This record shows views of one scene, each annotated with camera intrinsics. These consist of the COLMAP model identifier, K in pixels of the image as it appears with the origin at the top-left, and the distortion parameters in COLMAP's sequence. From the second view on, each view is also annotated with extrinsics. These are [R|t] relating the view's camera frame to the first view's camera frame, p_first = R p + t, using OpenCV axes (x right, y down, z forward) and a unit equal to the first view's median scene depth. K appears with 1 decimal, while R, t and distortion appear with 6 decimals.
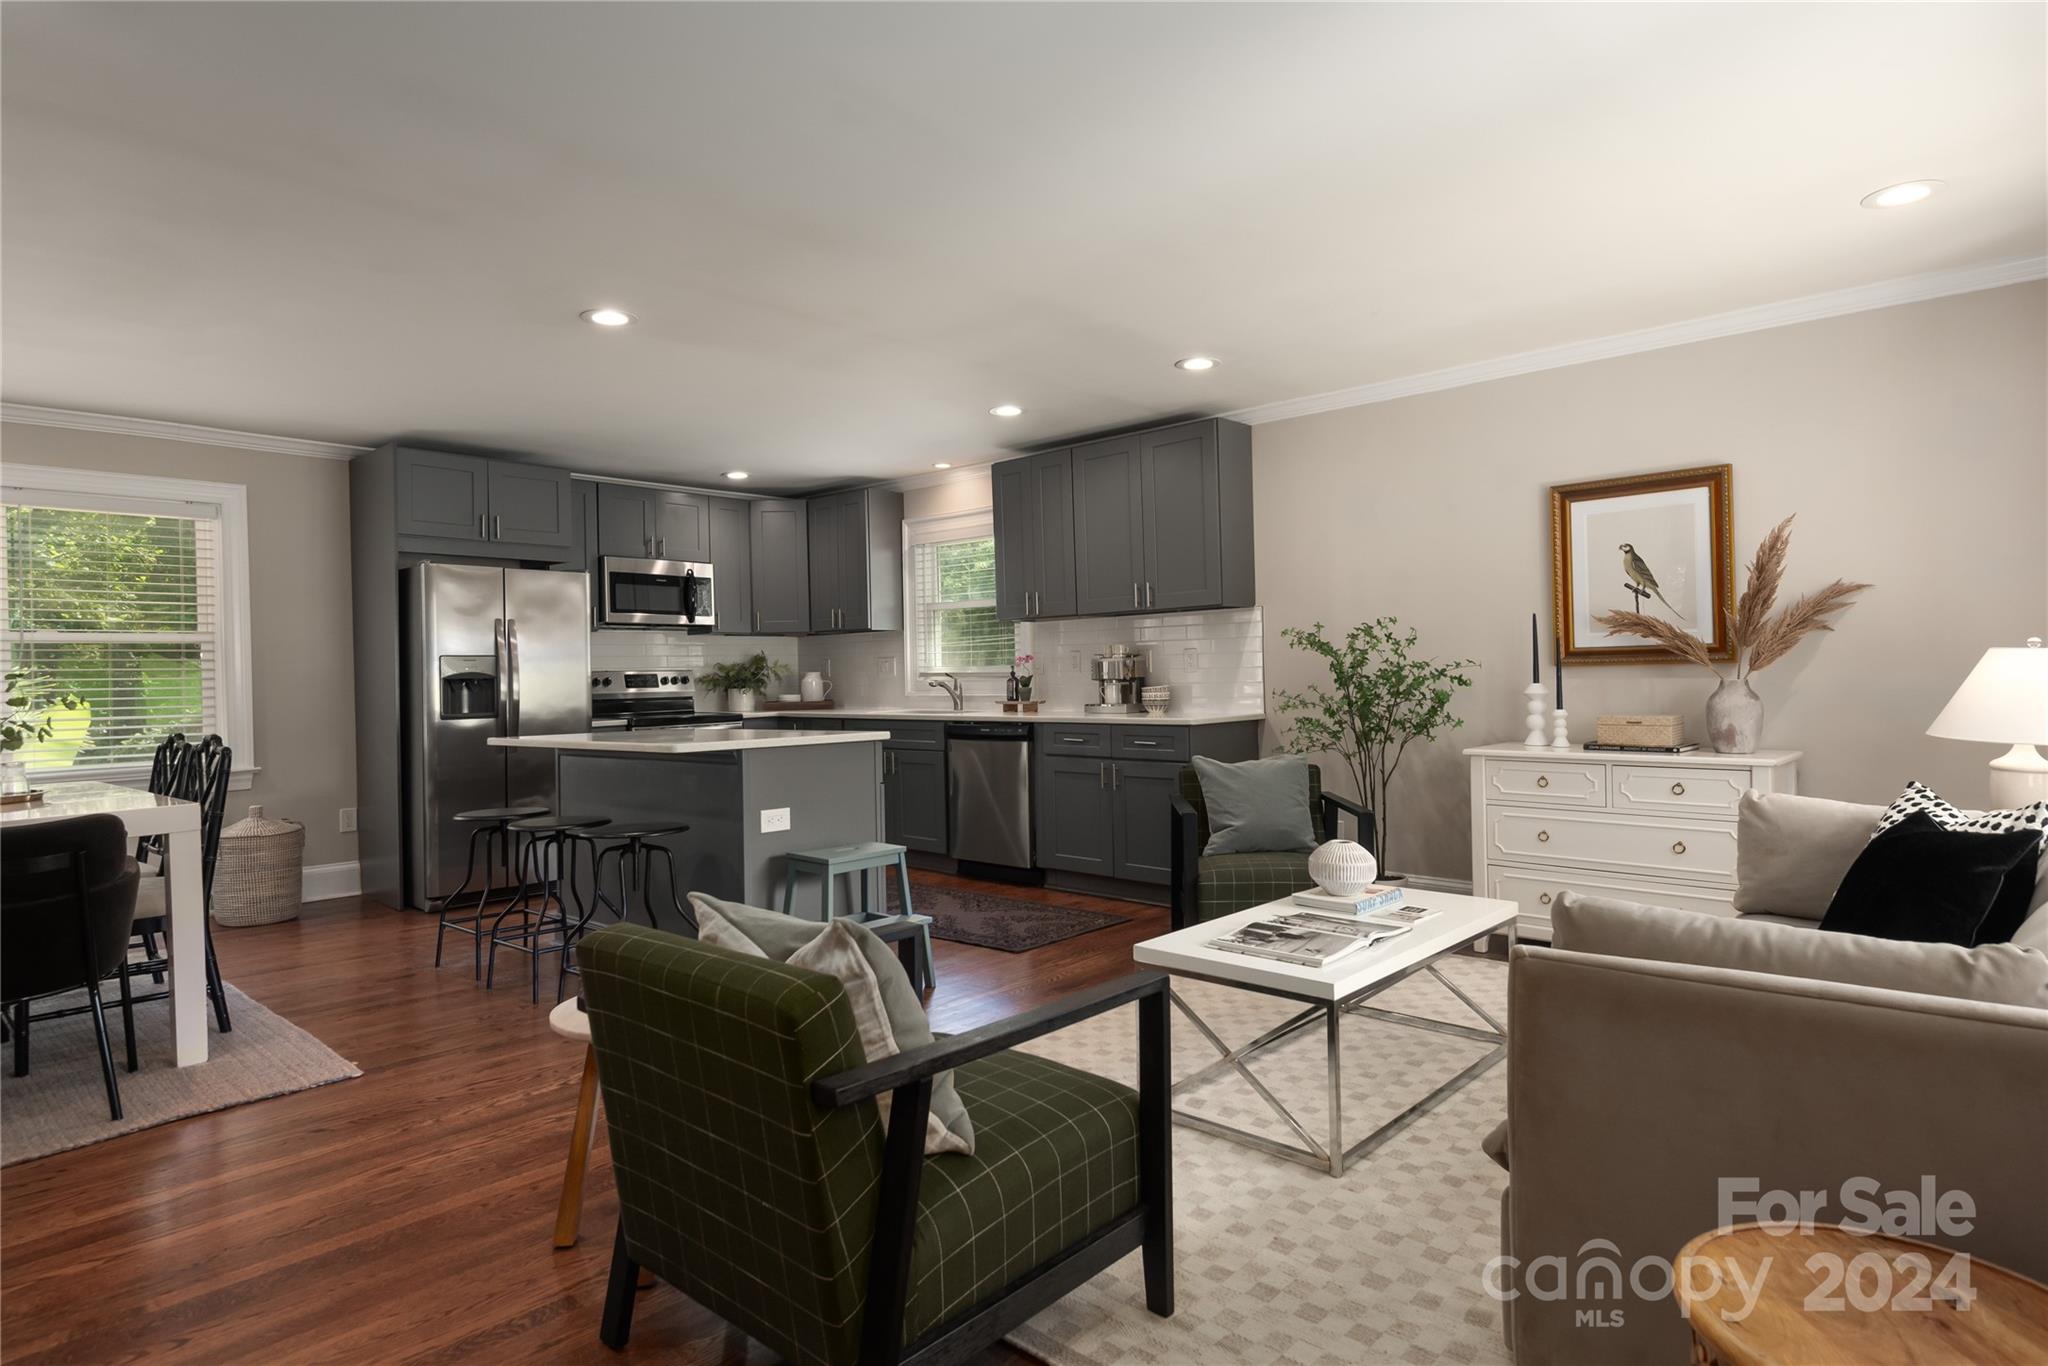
lens RADIAL K [[1106.5, 0, 1024.0], [0, 1106.5, 683.0], [0, 0, 1]] dist [0.024909, -0.001718]
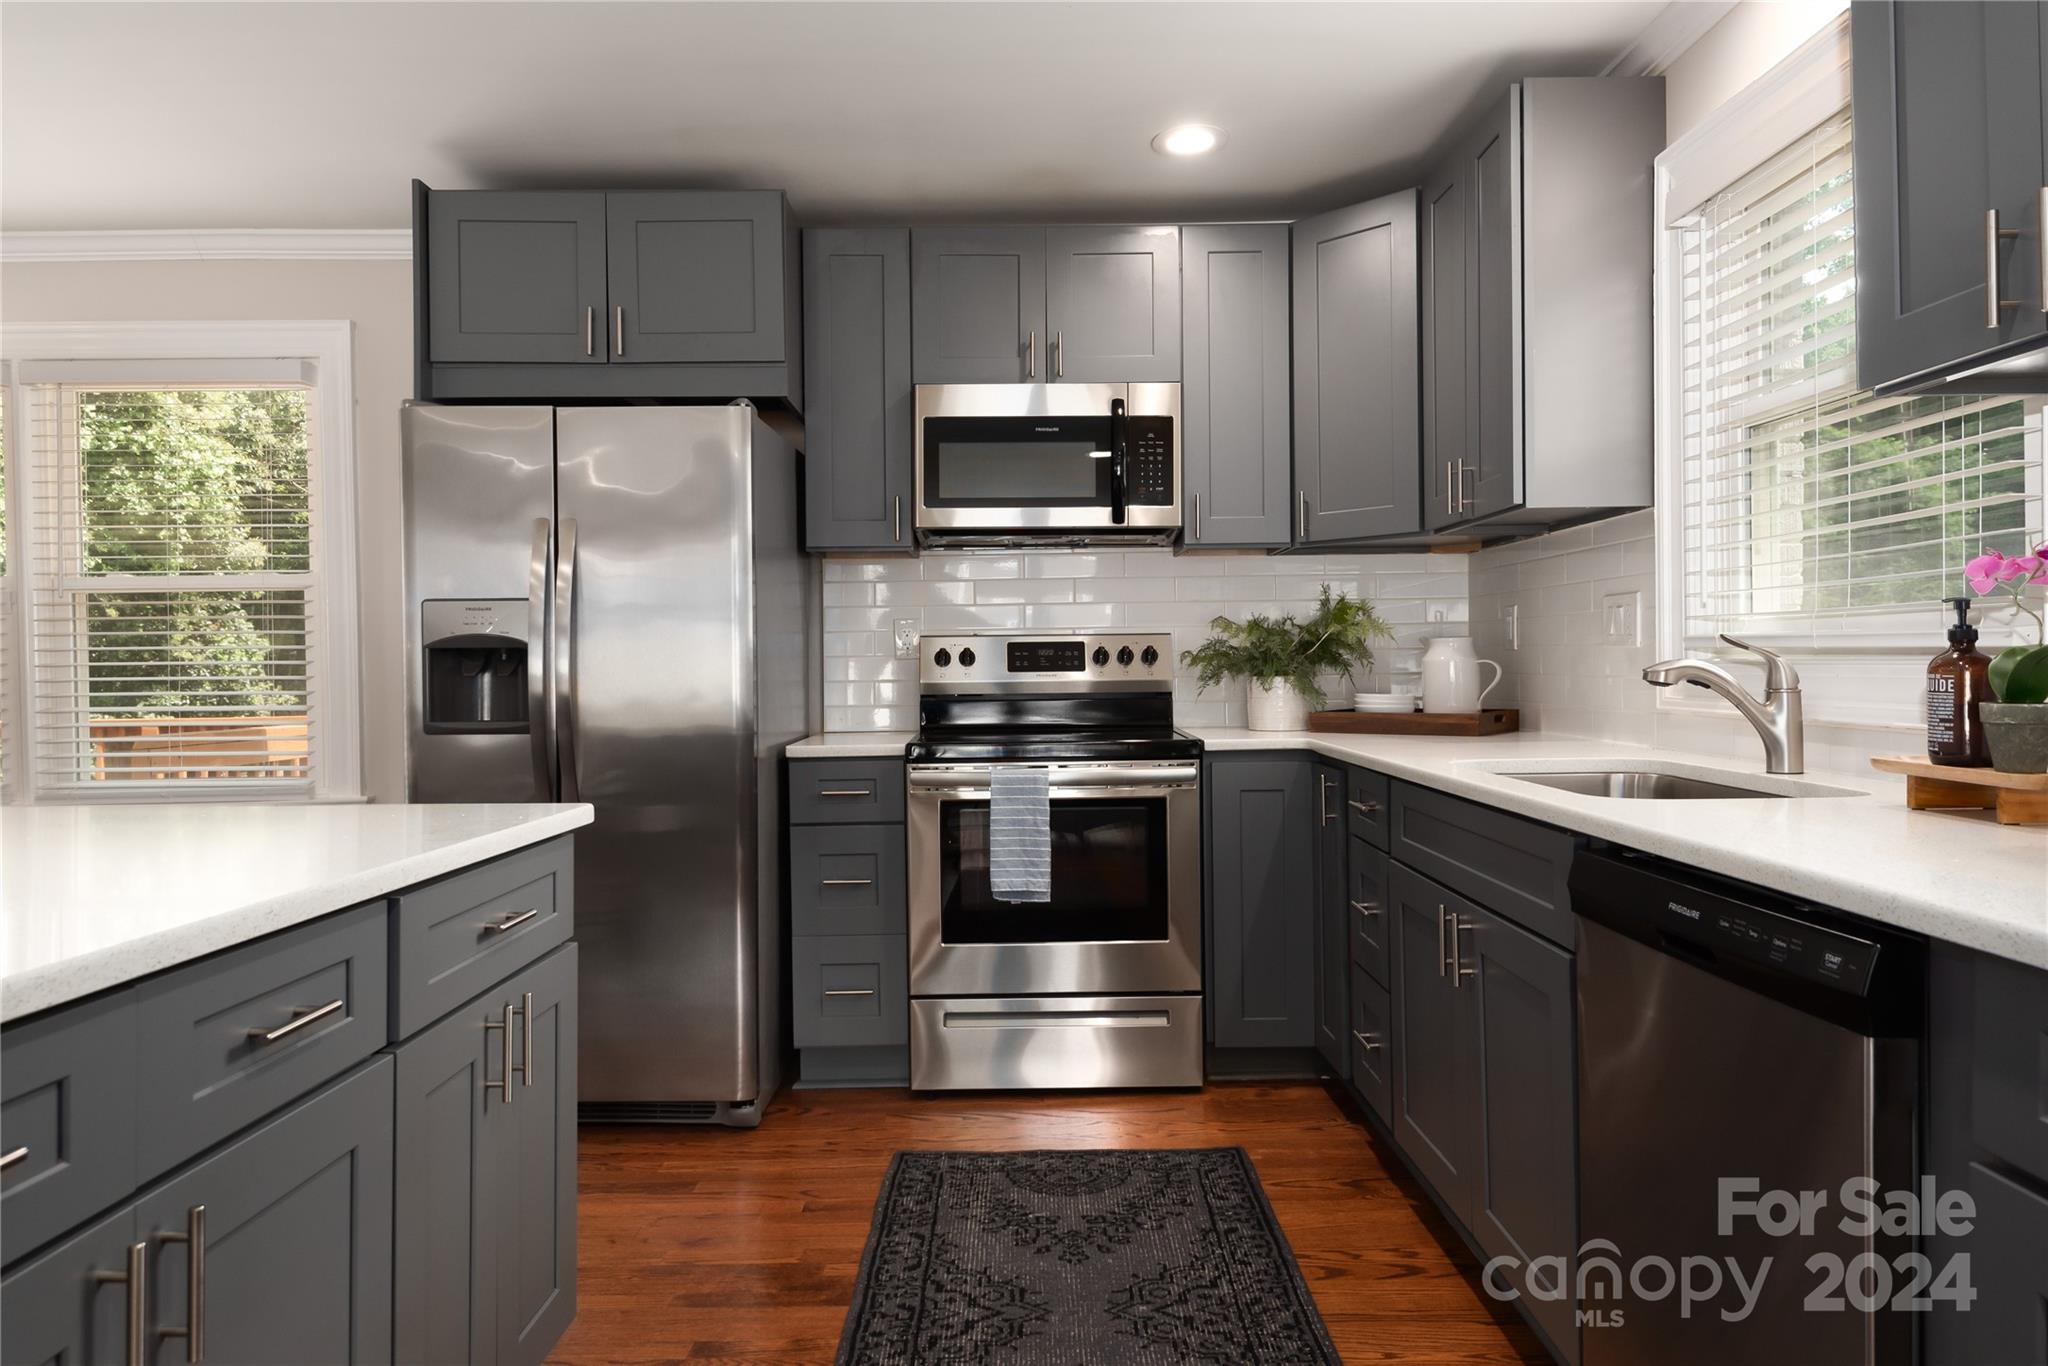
lens RADIAL K [[1360.9, 0, 1024.0], [0, 1360.9, 683.0], [0, 0, 1]] dist [0.022847, 0.001001]
pose [[0.673224, 0.021510, -0.739125, 0.078823], [-0.007750, 0.999727, 0.022035, -0.004027], [0.739398, -0.009106, 0.673208, 0.724947]]
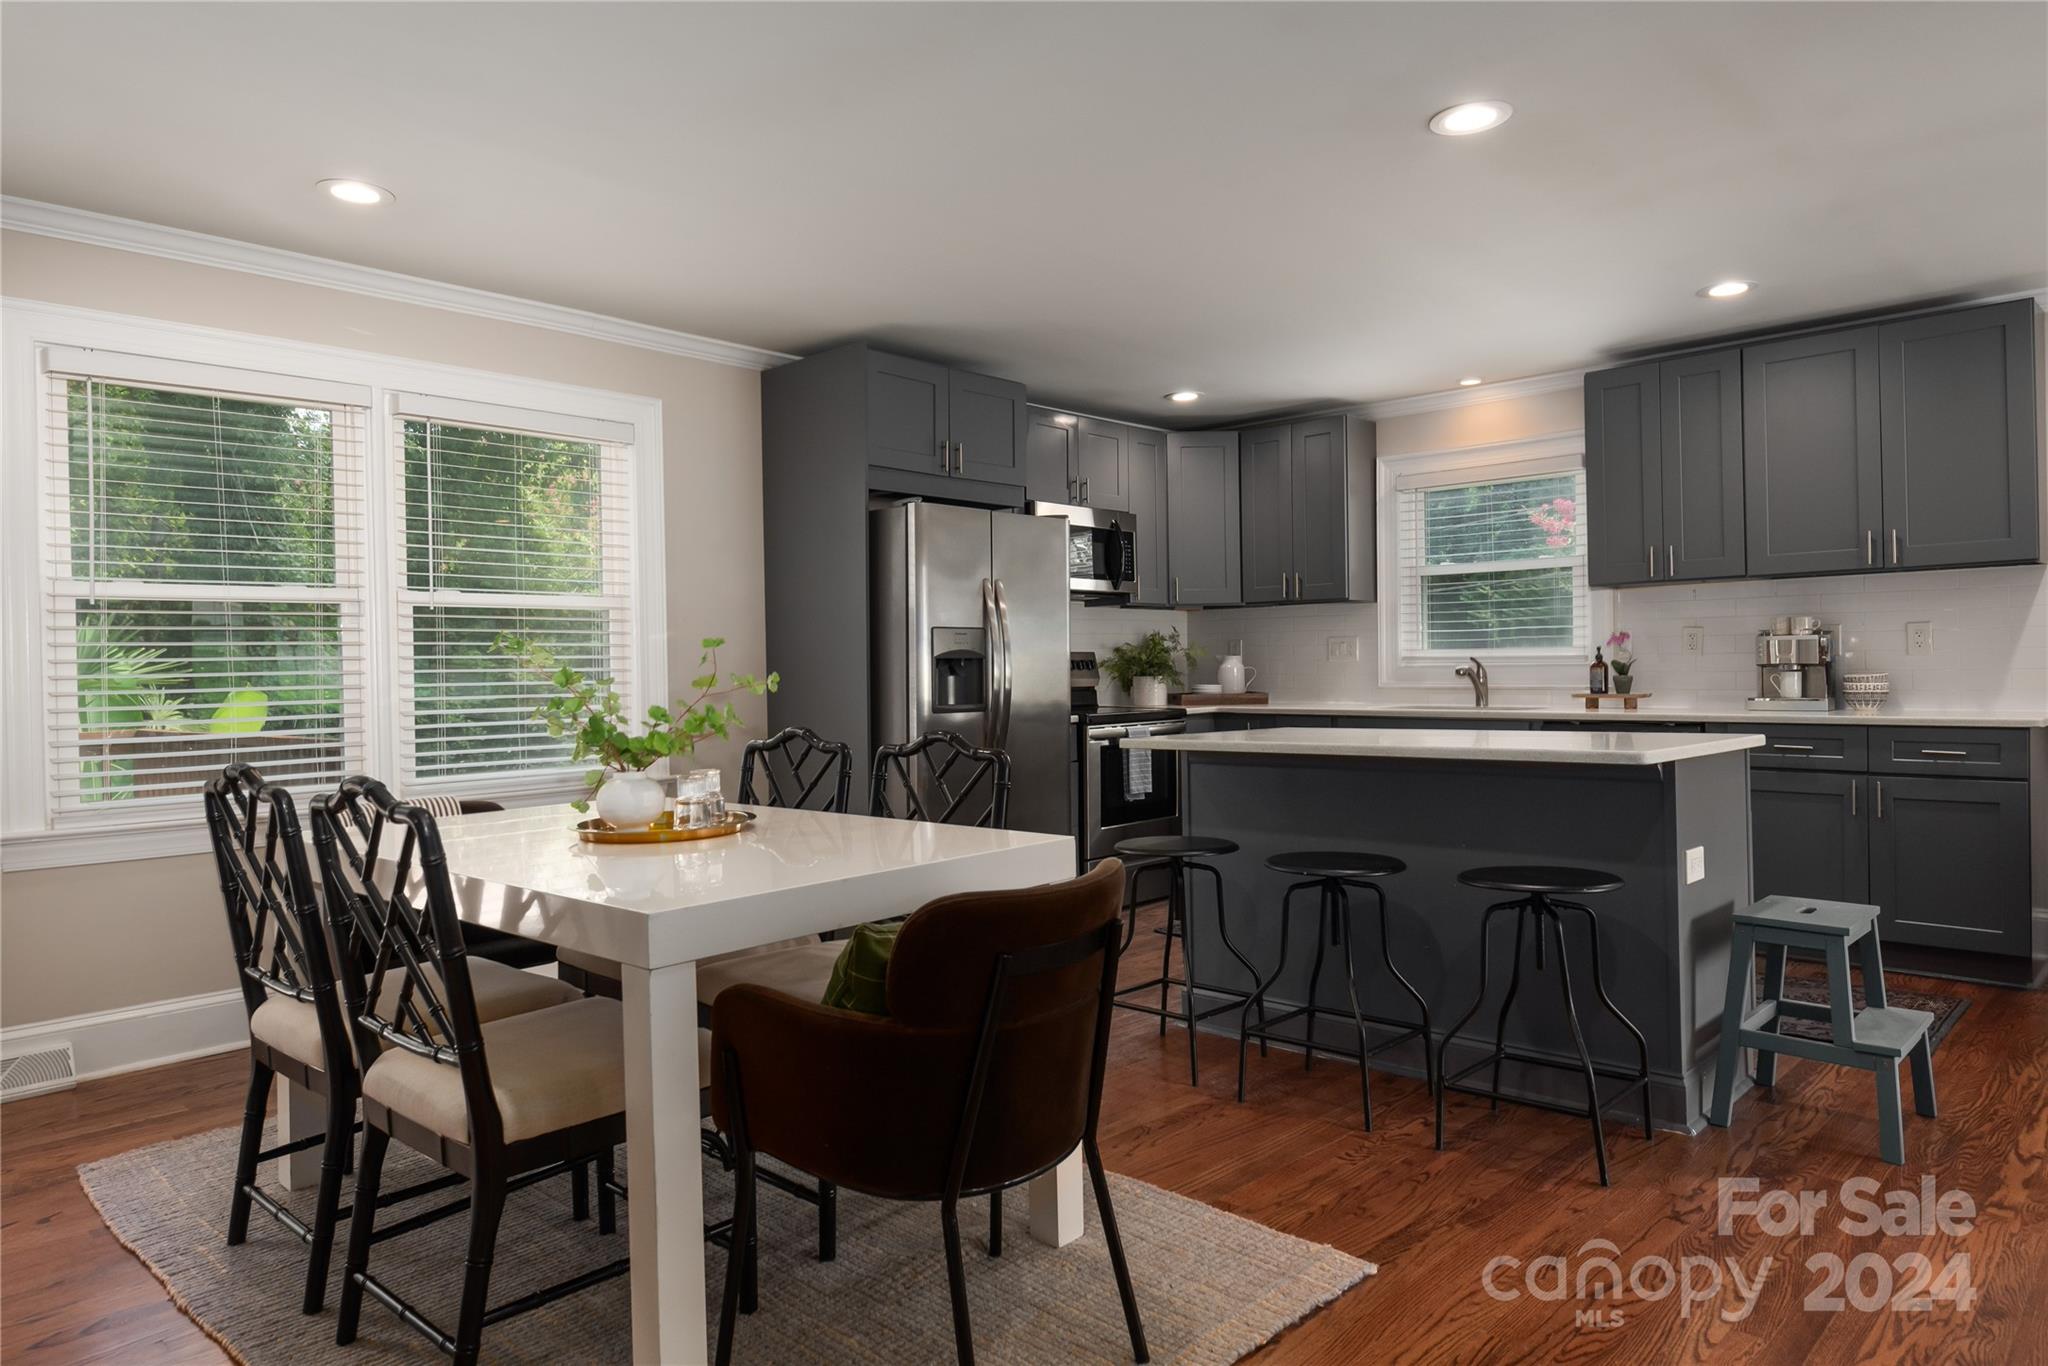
lens RADIAL K [[1265.5, 0, 1024.0], [0, 1265.5, 683.0], [0, 0, 1]] dist [0.001799, -0.032288]
pose [[0.999780, 0.003896, -0.020591, -0.406853], [-0.003815, 0.999985, 0.003964, 0.007831], [0.020606, -0.003885, 0.999780, 0.147706]]
